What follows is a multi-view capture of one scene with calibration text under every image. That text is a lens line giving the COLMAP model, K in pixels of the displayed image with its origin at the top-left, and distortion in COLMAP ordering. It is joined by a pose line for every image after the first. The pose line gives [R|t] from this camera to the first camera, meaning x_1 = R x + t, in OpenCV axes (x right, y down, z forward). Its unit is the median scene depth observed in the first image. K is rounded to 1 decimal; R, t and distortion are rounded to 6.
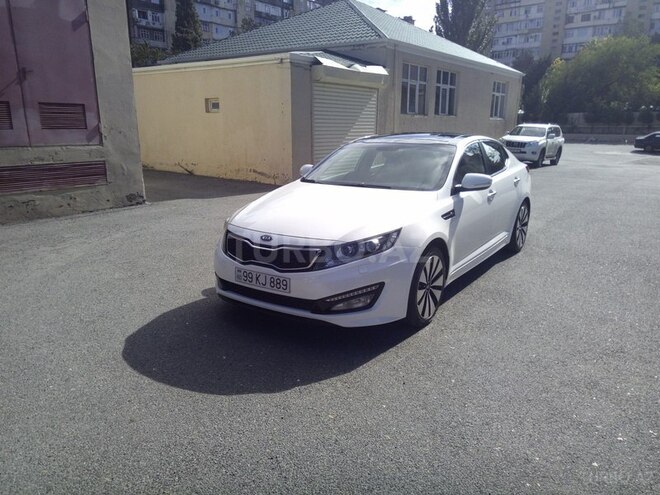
lens RADIAL K [[499.1, 0, 335.3], [0, 499.1, 254.1], [0, 0, 1]] dist [0.044156, -0.067662]
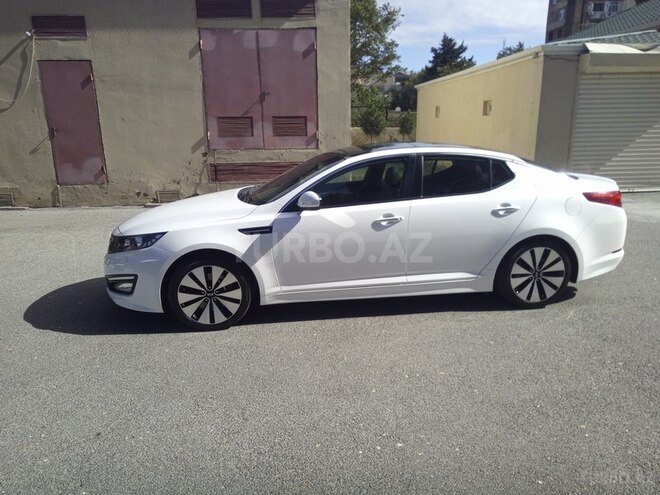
lens RADIAL K [[502.3, 0, 331.8], [0, 502.3, 245.0], [0, 0, 1]] dist [0.056361, -0.048281]
pose [[0.641022, 0.160671, -0.750517, 0.564349], [-0.173712, 0.982840, 0.062039, -0.072814], [0.747606, 0.090606, 0.657933, 0.252767]]
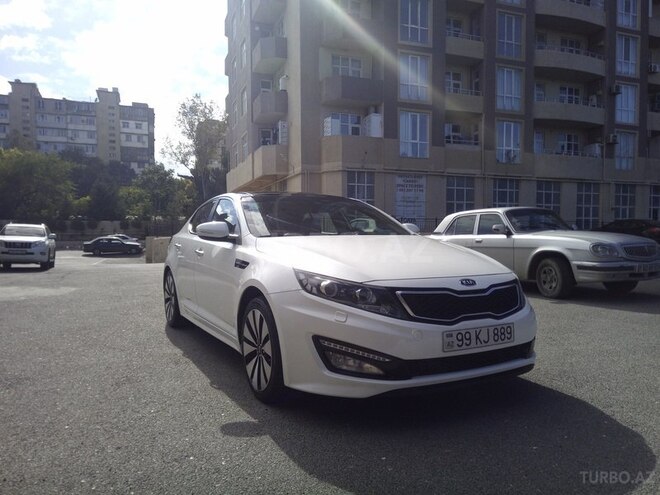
lens RADIAL K [[485.4, 0, 334.1], [0, 485.4, 249.8], [0, 0, 1]] dist [0.051662, -0.049934]
pose [[0.436523, -0.023259, 0.899392, -0.381120], [0.228231, 0.969829, -0.085692, -0.026740], [-0.870263, 0.242675, 0.428661, 0.356392]]
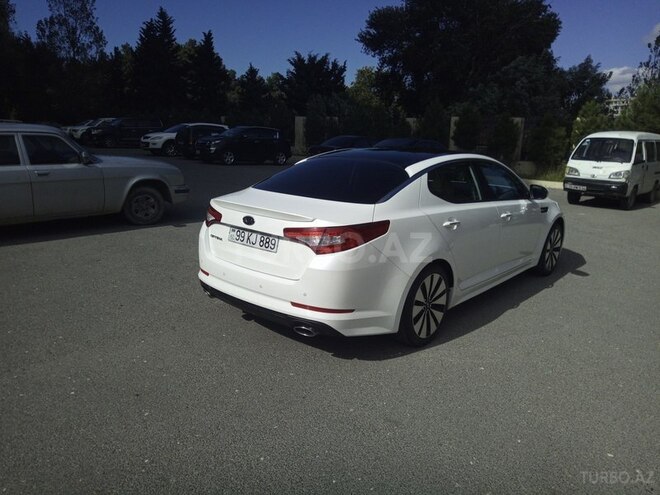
lens RADIAL K [[485.4, 0, 334.1], [0, 485.4, 249.8], [0, 0, 1]] dist [0.051662, -0.049934]
pose [[-0.993641, -0.056775, 0.097232, 0.176377], [-0.004796, 0.884118, 0.467239, -0.335008], [-0.112492, 0.463802, -0.878768, 1.255108]]
